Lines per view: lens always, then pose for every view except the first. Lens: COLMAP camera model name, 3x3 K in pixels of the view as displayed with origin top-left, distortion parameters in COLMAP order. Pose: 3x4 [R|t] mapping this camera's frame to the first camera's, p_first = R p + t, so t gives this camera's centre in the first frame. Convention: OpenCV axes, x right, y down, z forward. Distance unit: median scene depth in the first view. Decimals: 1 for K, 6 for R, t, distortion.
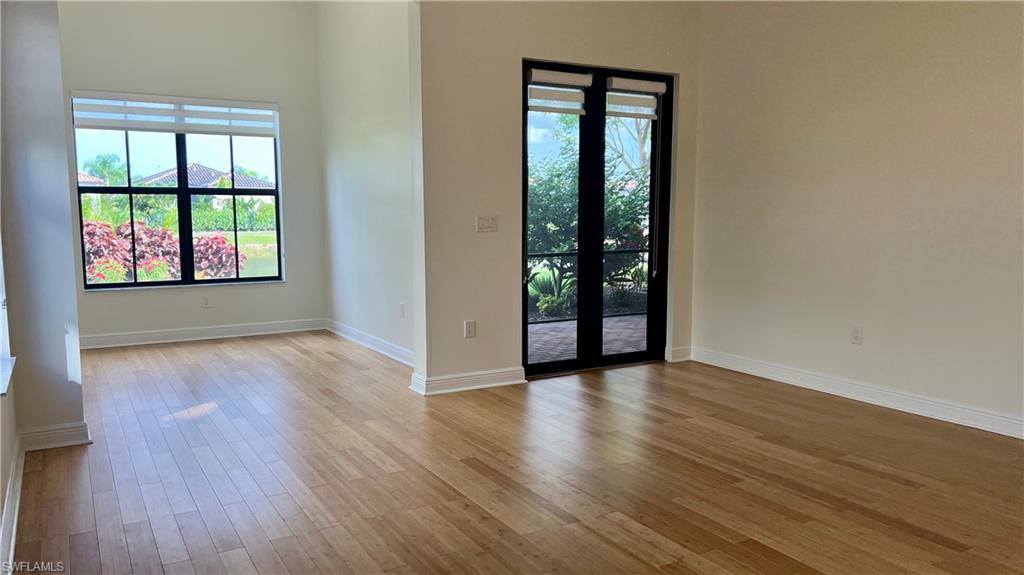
lens RADIAL K [[764.7, 0, 514.1], [0, 764.7, 290.5], [0, 0, 1]] dist [0.068888, -0.073593]
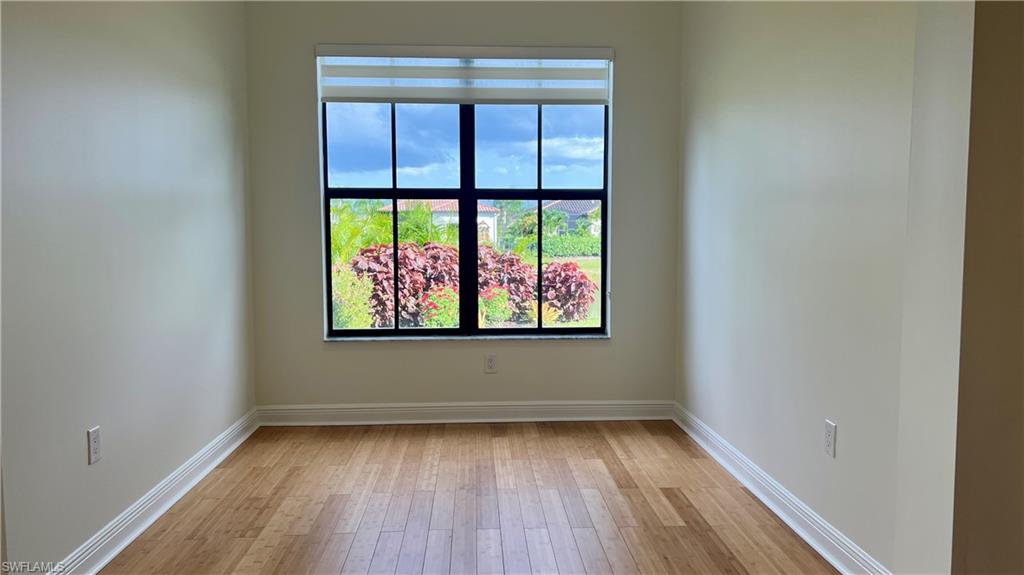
lens RADIAL K [[764.7, 0, 503.7], [0, 764.7, 299.9], [0, 0, 1]] dist [0.068888, -0.073593]
pose [[0.883101, 0.039334, -0.467532, -0.091334], [-0.049840, 0.998706, -0.010118, -0.033048], [0.466529, 0.032237, 0.883918, 0.436369]]
